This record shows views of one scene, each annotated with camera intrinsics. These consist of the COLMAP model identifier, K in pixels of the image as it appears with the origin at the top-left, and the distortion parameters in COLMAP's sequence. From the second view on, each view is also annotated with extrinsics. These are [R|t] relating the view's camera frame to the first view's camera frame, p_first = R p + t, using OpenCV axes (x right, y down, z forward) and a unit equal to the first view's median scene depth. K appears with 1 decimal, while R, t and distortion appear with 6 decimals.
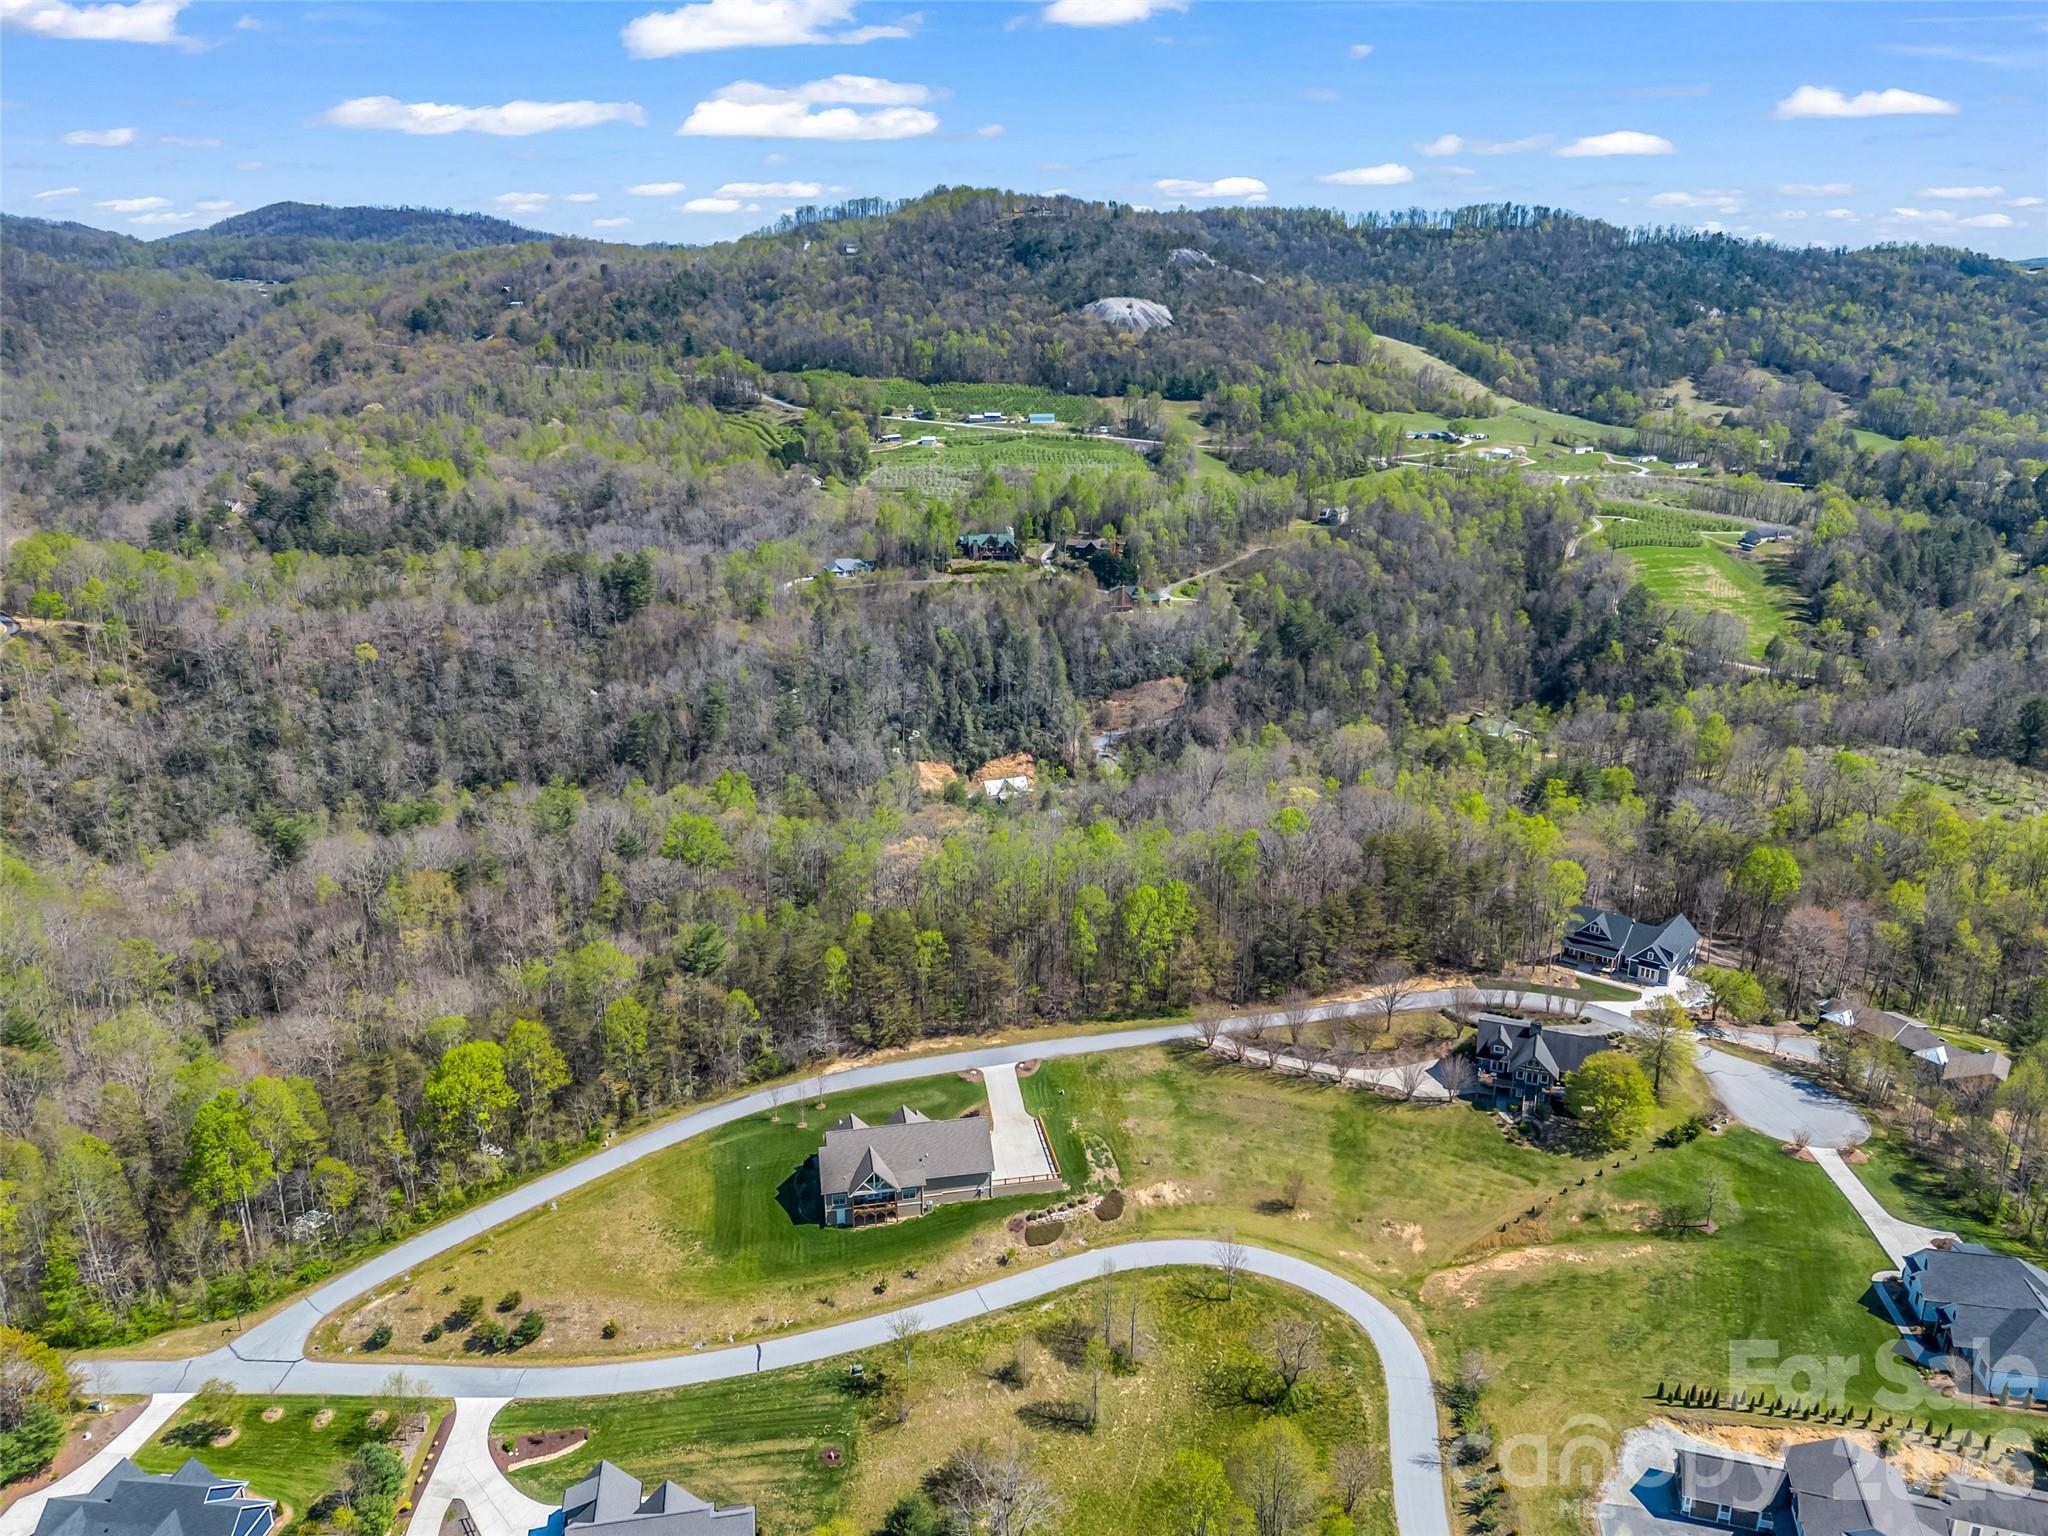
lens RADIAL K [[1477.2, 0, 1019.1], [0, 1477.2, 776.3], [0, 0, 1]] dist [0.063002, -0.047274]
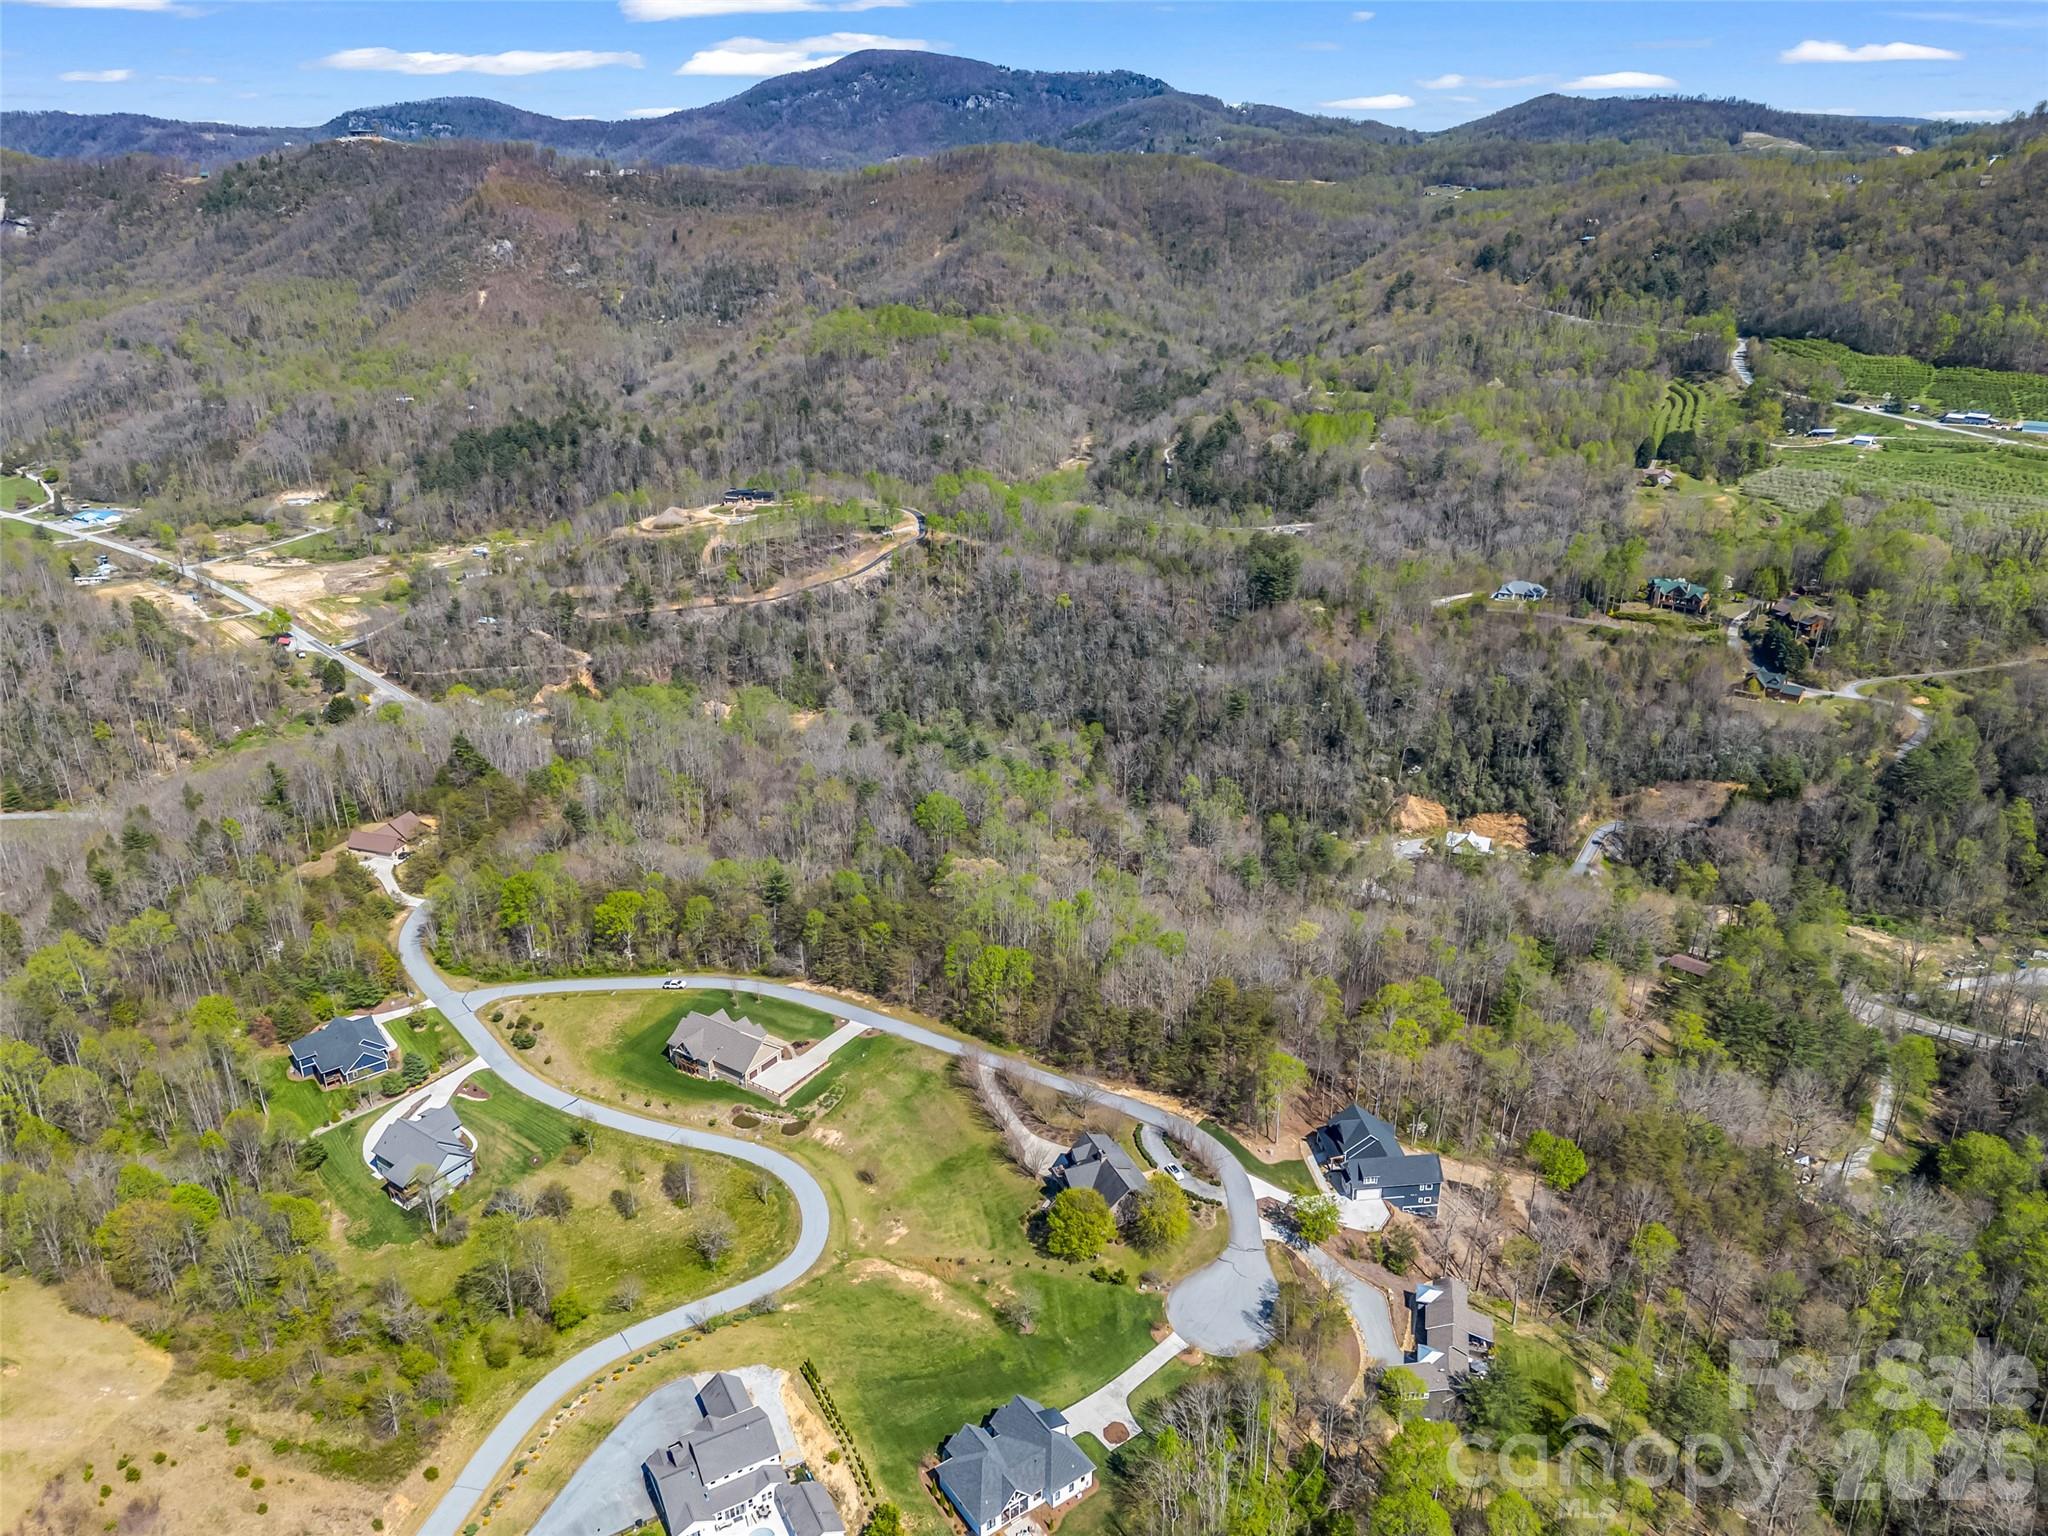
lens RADIAL K [[1480.5, 0, 1019.5], [0, 1480.5, 770.0], [0, 0, 1]] dist [0.063087, -0.051788]
pose [[0.700320, 0.270171, -0.660727, 0.416424], [-0.217636, 0.962352, 0.162828, -0.133466], [0.679843, 0.029766, 0.732753, 0.009720]]
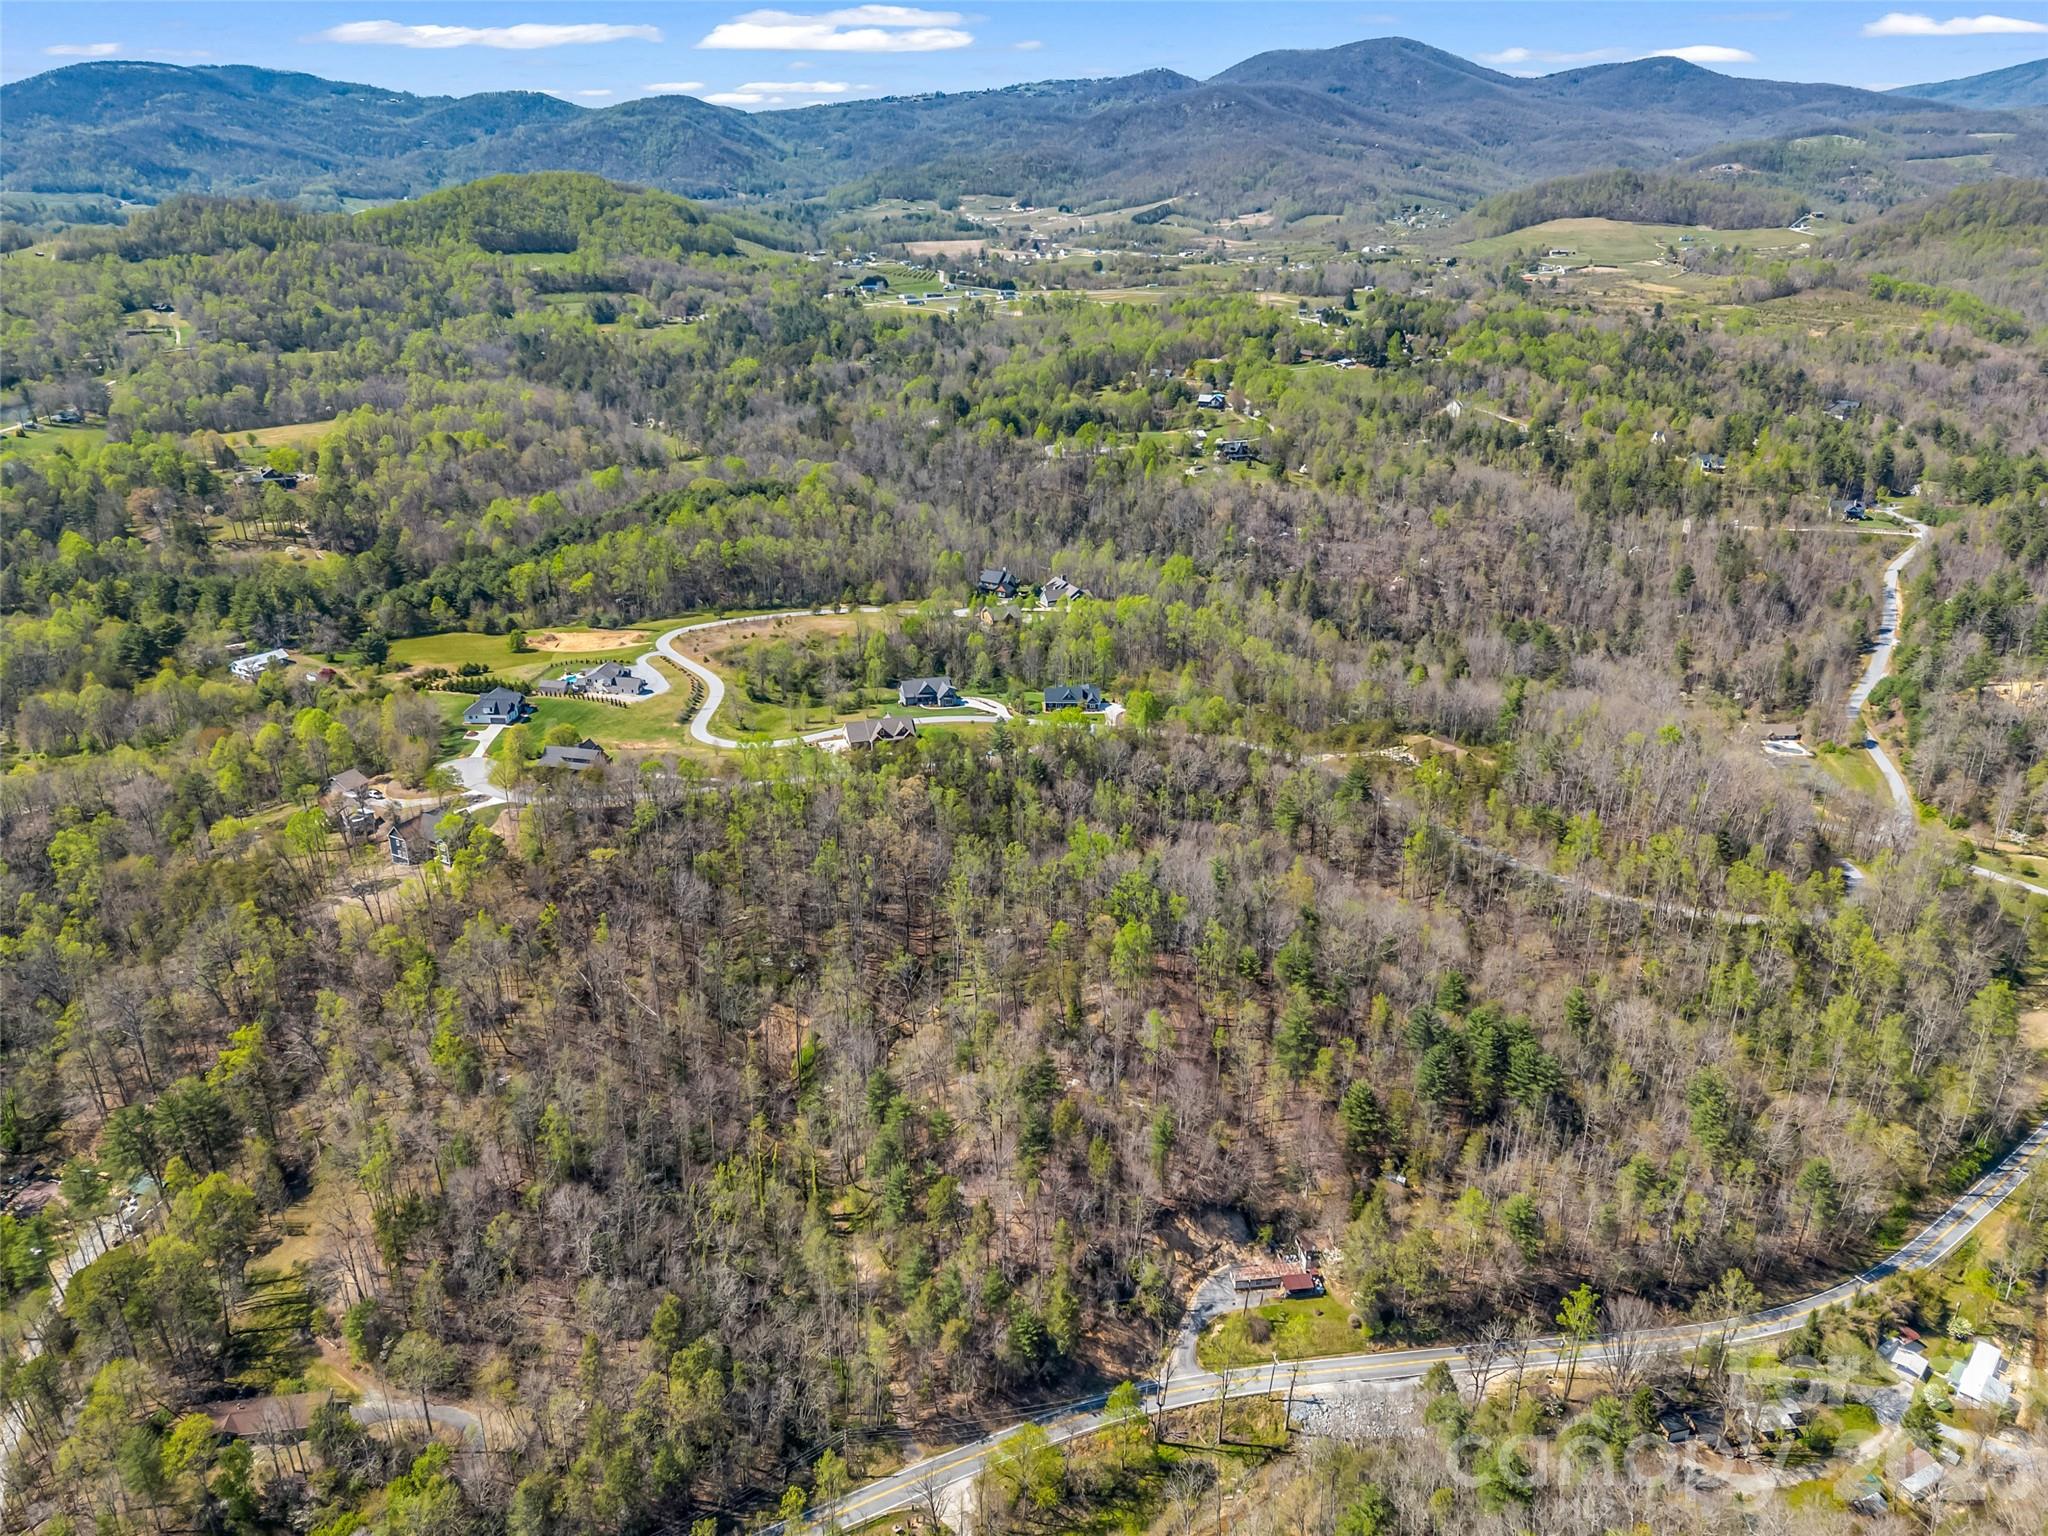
lens RADIAL K [[1478.9, 0, 1019.4], [0, 1478.9, 775.2], [0, 0, 1]] dist [0.058908, -0.045384]
pose [[-0.990364, 0.049173, -0.129467, 0.004125], [-0.048352, 0.753244, 0.655962, -0.469221], [0.129776, 0.655901, -0.743607, 1.052502]]
